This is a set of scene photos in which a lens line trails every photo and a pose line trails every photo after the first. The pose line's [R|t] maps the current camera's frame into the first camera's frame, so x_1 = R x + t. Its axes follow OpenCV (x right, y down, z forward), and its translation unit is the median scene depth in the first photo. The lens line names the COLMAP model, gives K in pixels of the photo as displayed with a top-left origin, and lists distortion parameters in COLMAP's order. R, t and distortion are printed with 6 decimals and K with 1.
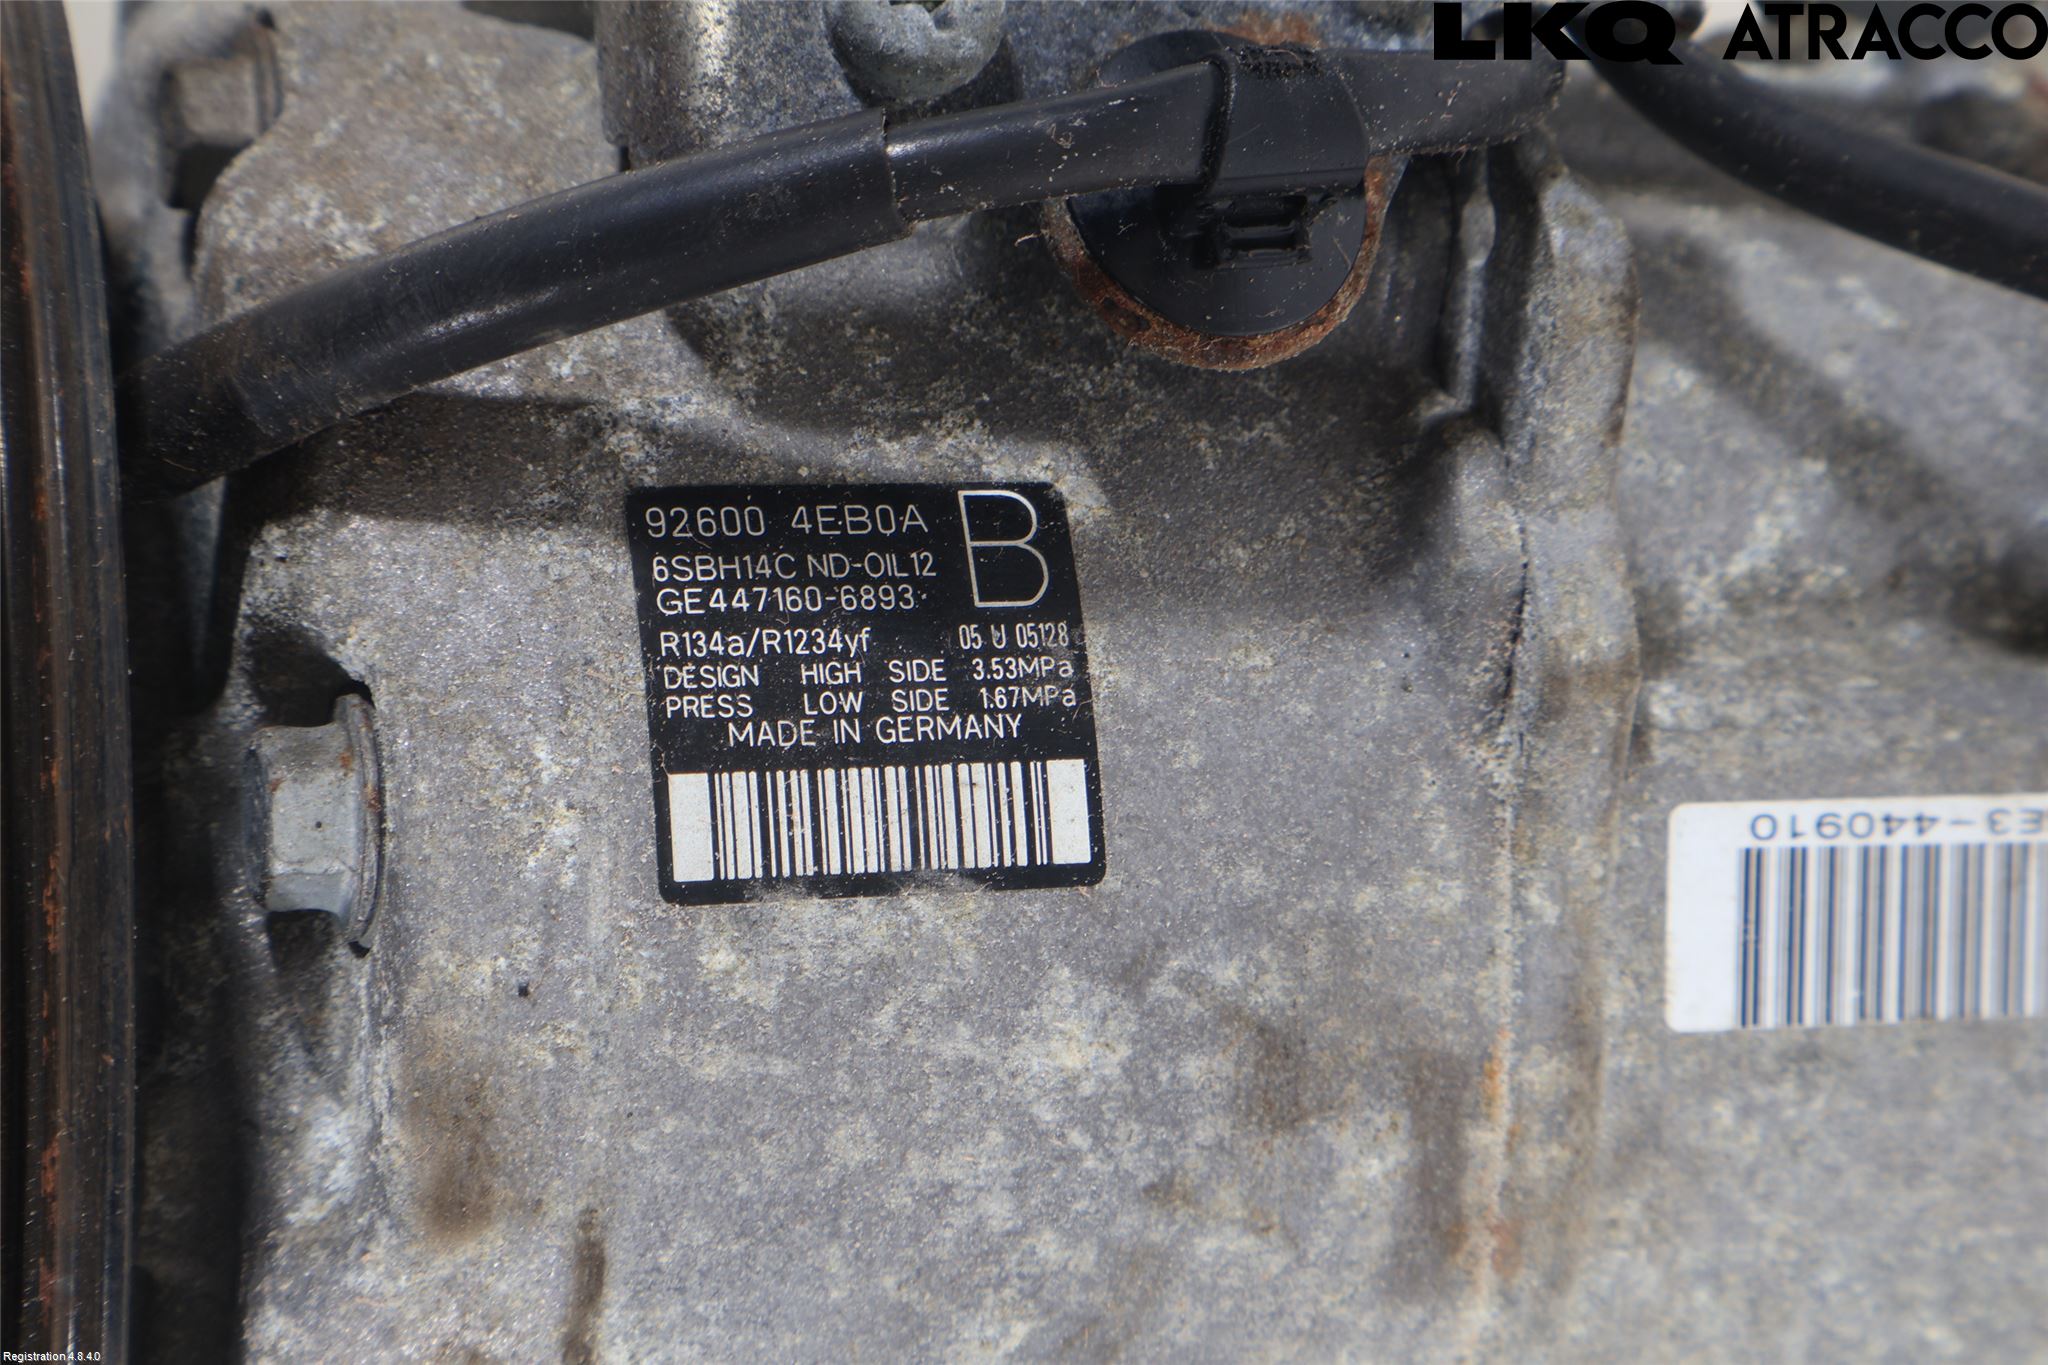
lens RADIAL K [[4262.0, 0, 1023.9], [0, 4262.0, 682.9], [0, 0, 1]] dist [0.021531, 0.000000]
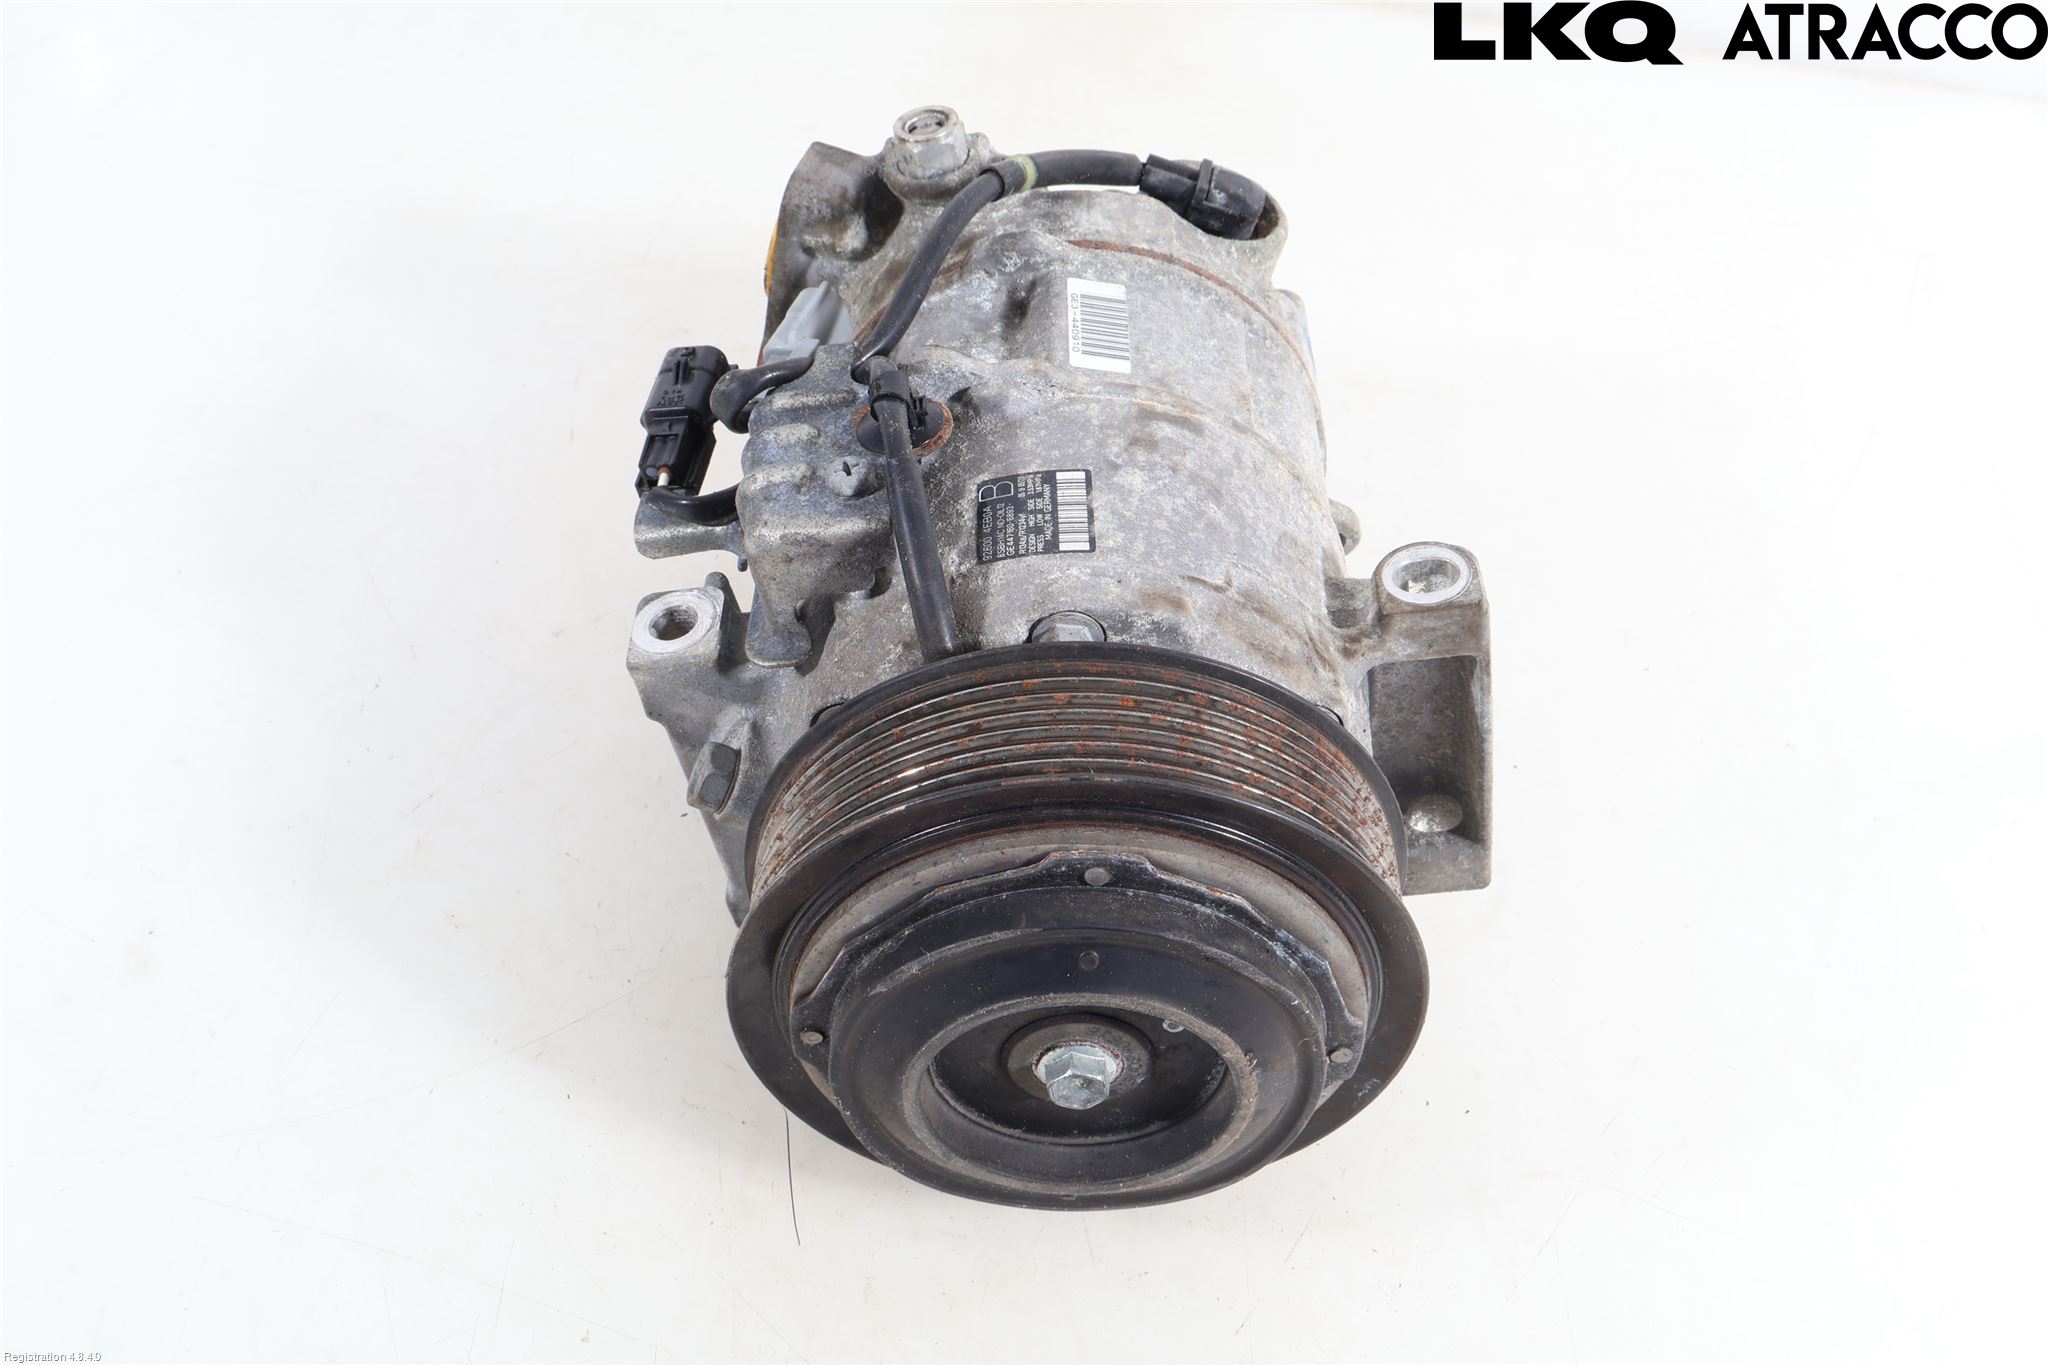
lens RADIAL K [[2092.3, 0, 1023.1], [0, 2092.3, 682.1], [0, 0, 1]] dist [-0.027442, 0.000000]
pose [[0.043483, -0.898710, 0.436382, -0.925954], [0.995309, 0.076753, 0.058890, -0.101425], [-0.086419, 0.431775, 0.897832, -0.518350]]
